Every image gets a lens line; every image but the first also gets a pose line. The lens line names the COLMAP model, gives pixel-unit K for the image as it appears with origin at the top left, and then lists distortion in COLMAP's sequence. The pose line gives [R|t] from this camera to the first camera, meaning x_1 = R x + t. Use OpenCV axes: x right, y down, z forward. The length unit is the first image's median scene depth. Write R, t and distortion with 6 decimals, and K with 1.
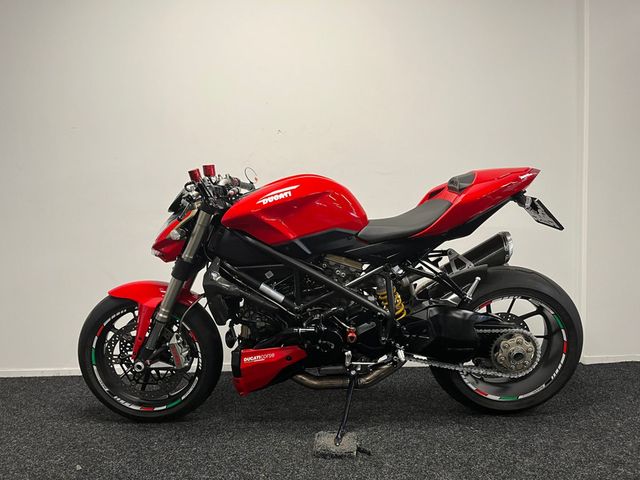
lens RADIAL K [[481.8, 0, 316.7], [0, 481.8, 240.3], [0, 0, 1]] dist [0.076550, -0.104283]
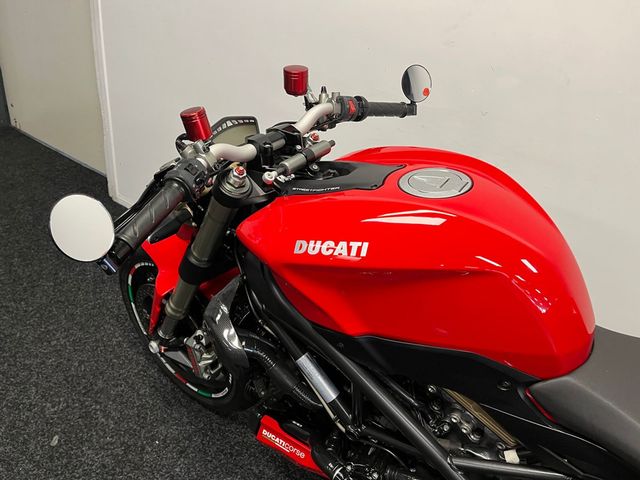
lens RADIAL K [[481.8, 0, 323.3], [0, 481.8, 239.1], [0, 0, 1]] dist [0.076550, -0.104283]
pose [[0.808526, 0.408765, -0.423317, 0.065646], [-0.192494, 0.863505, 0.466161, -0.245938], [0.556086, -0.295417, 0.776851, 0.628394]]
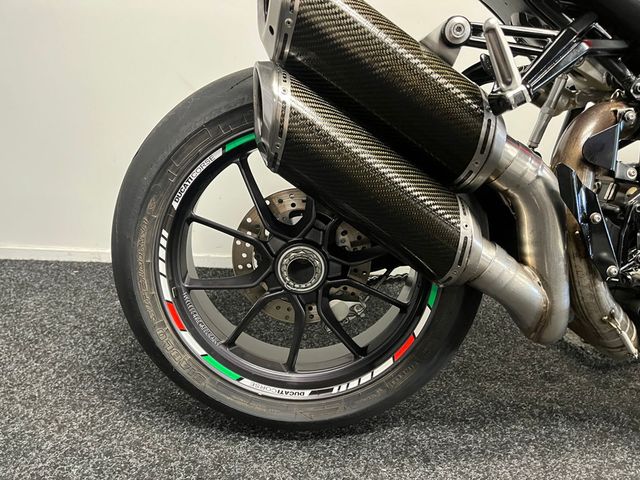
lens RADIAL K [[481.8, 0, 322.5], [0, 481.8, 242.4], [0, 0, 1]] dist [0.076550, -0.104283]
pose [[0.996533, 0.070688, 0.043875, -0.403361], [-0.080307, 0.955079, 0.285261, 0.098513], [-0.021739, -0.287796, 0.957445, 0.622148]]
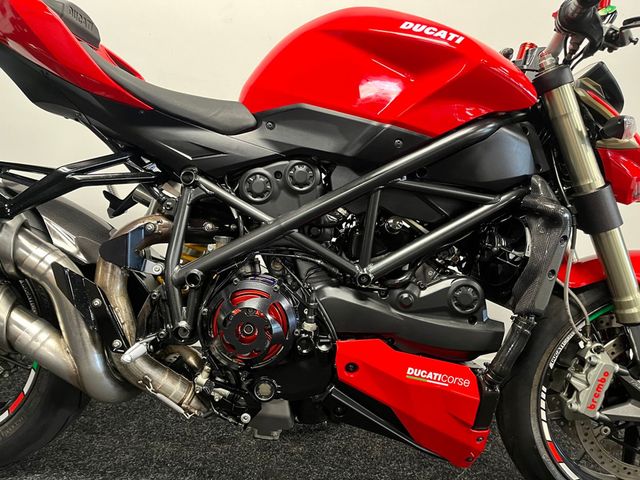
lens RADIAL K [[481.8, 0, 323.0], [0, 481.8, 237.6], [0, 0, 1]] dist [0.076550, -0.104283]
pose [[0.994096, 0.108244, 0.007563, -0.010492], [-0.108228, 0.984107, 0.140787, 0.019657], [0.007796, -0.140774, 0.990011, 0.512176]]
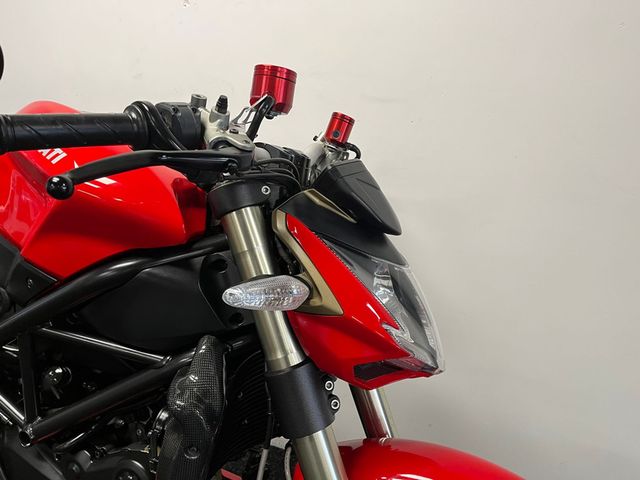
lens RADIAL K [[481.8, 0, 320.2], [0, 481.8, 240.4], [0, 0, 1]] dist [0.076550, -0.104283]
pose [[0.925288, 0.156504, -0.345469, 0.361434], [-0.090566, 0.975714, 0.199448, -0.129354], [0.368294, -0.153259, 0.916990, 0.727267]]
